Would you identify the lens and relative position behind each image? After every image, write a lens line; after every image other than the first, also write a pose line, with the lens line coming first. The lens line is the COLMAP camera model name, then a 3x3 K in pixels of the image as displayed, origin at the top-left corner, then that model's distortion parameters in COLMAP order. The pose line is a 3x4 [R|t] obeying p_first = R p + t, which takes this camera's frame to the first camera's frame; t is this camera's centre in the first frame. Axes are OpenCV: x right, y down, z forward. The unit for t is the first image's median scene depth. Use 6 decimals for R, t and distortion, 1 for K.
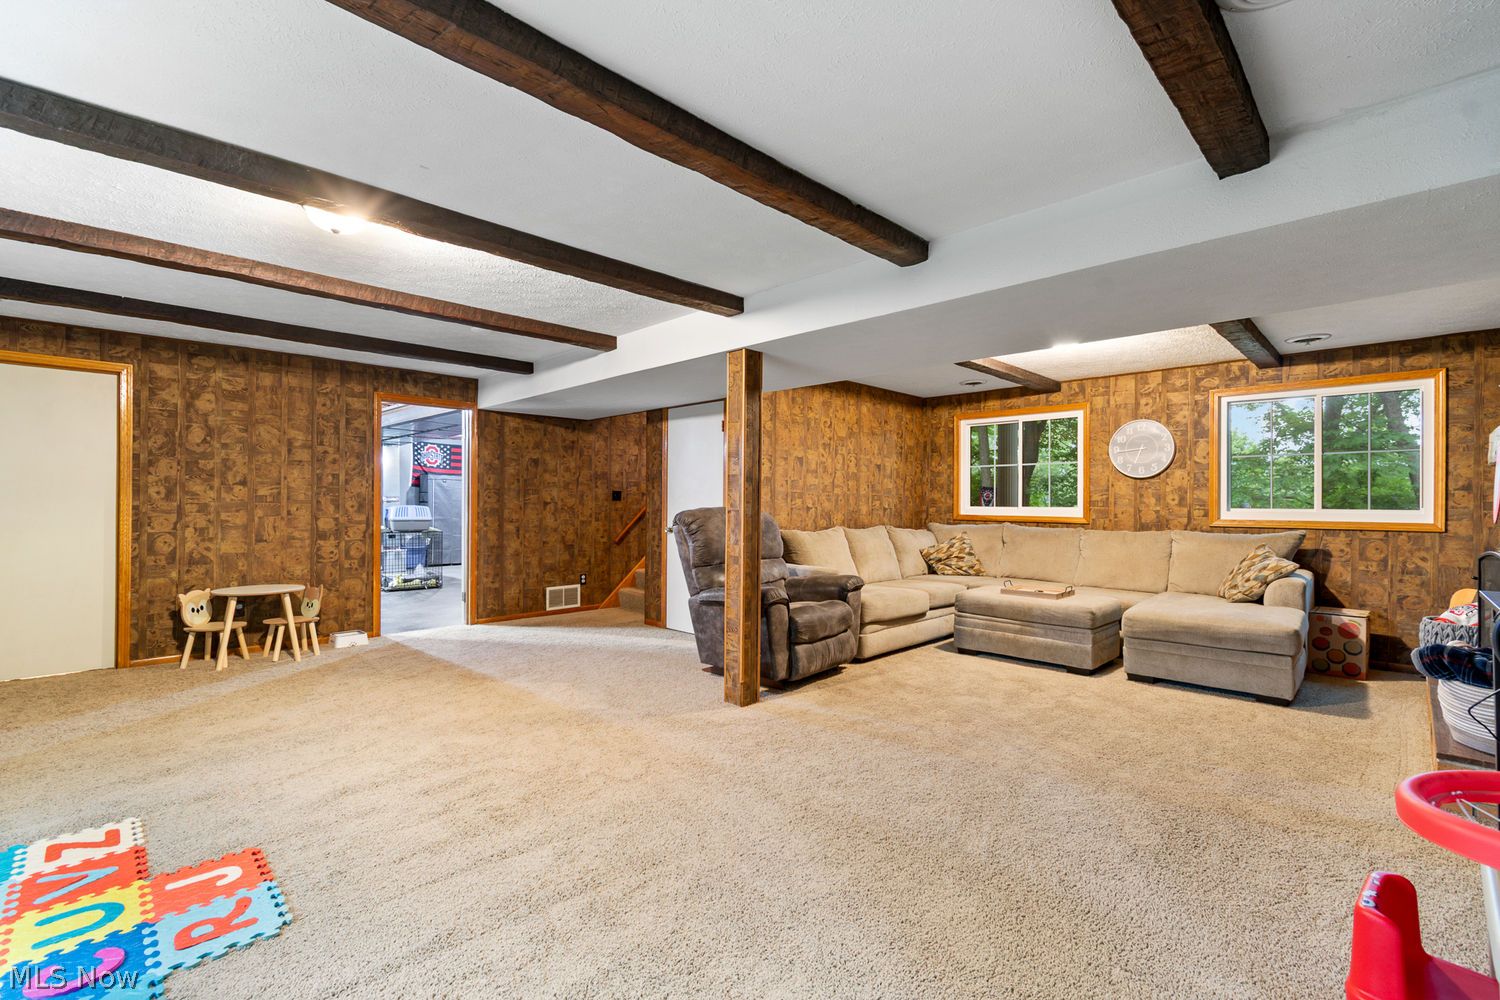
lens RADIAL K [[659.7, 0, 749.0], [0, 659.7, 501.3], [0, 0, 1]] dist [0.002543, -0.001768]
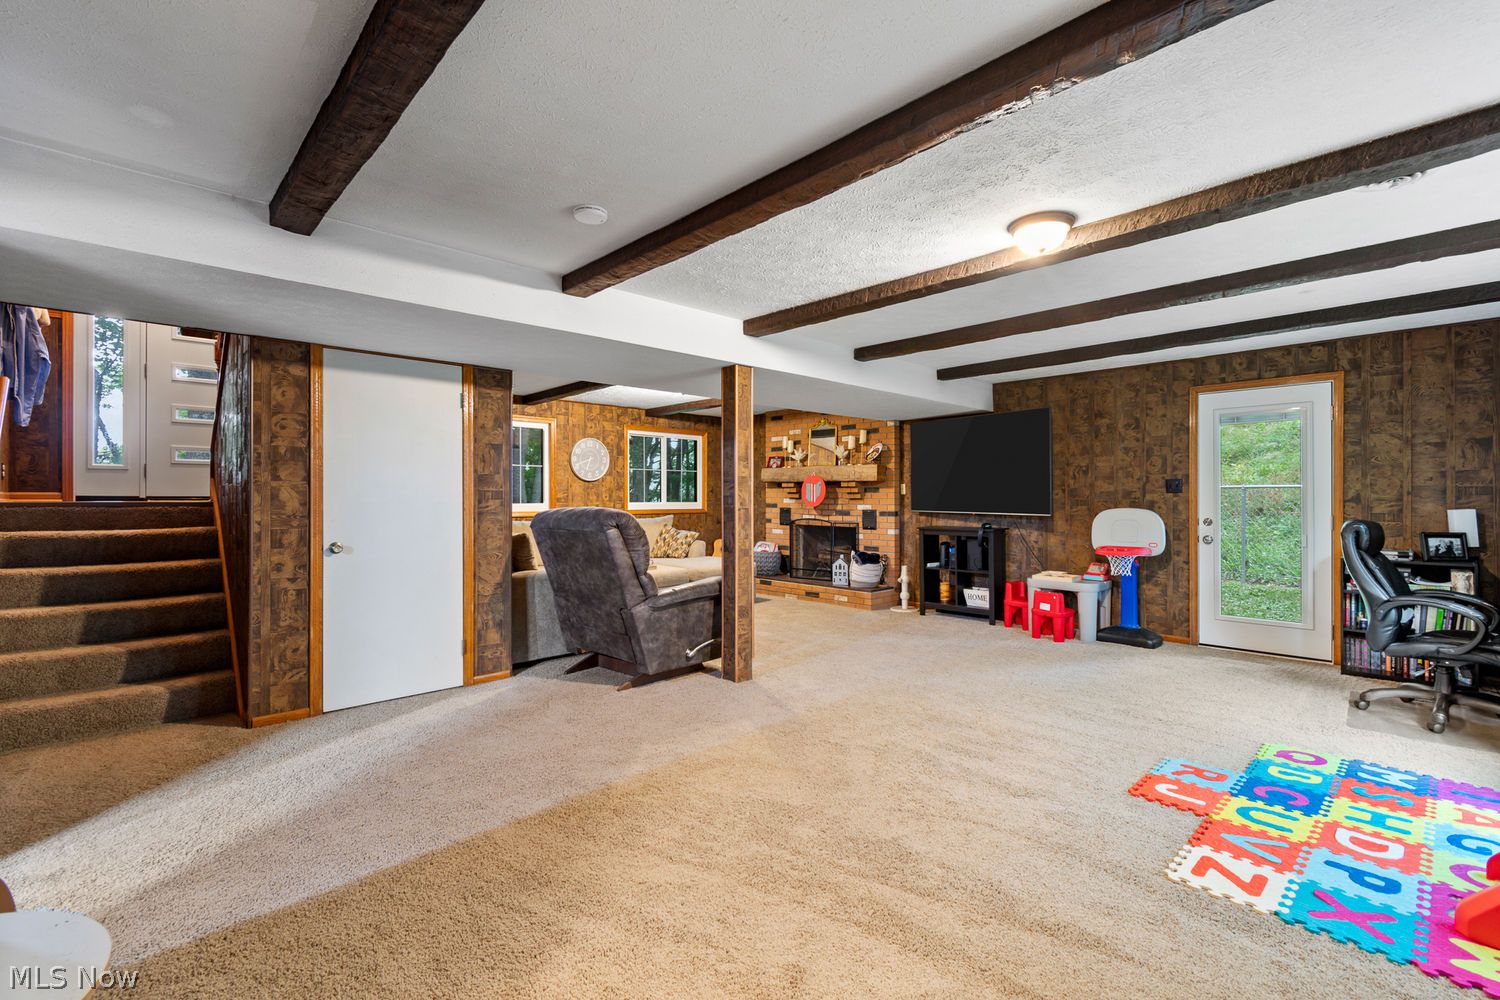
lens RADIAL K [[659.7, 0, 742.5], [0, 659.7, 495.5], [0, 0, 1]] dist [0.002543, -0.001768]
pose [[0.035952, -0.000903, 0.999353, -0.931061], [0.000651, 0.999999, 0.000880, -0.007635], [-0.999353, 0.000619, 0.035953, 0.783828]]
